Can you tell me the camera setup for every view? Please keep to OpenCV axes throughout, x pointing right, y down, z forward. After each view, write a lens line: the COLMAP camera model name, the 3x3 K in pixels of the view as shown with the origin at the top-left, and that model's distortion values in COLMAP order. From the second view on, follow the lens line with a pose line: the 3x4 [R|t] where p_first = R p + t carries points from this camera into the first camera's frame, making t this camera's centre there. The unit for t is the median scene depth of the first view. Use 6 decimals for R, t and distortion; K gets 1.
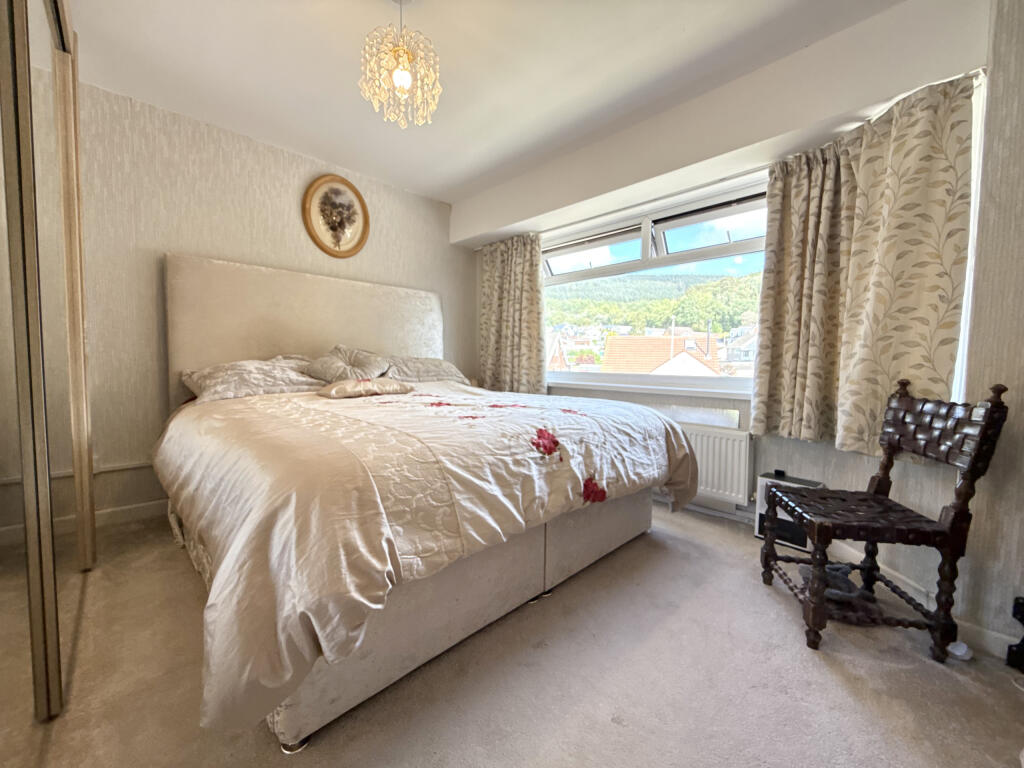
lens RADIAL K [[407.2, 0, 508.3], [0, 407.2, 382.0], [0, 0, 1]] dist [-0.000154, -0.000242]
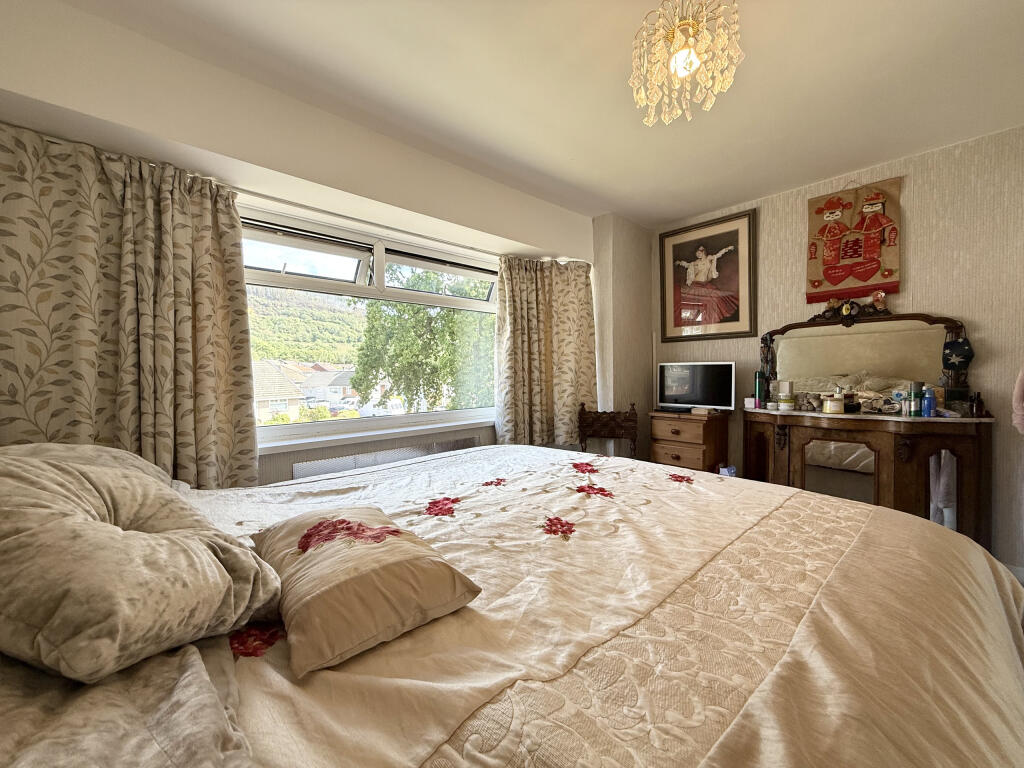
lens RADIAL K [[407.2, 0, 508.3], [0, 407.2, 382.0], [0, 0, 1]] dist [-0.000154, -0.000242]
pose [[0.011917, -0.030571, 0.999462, -0.622571], [0.067971, 0.997245, 0.029693, -0.116251], [-0.997616, 0.067581, 0.013962, 0.808820]]
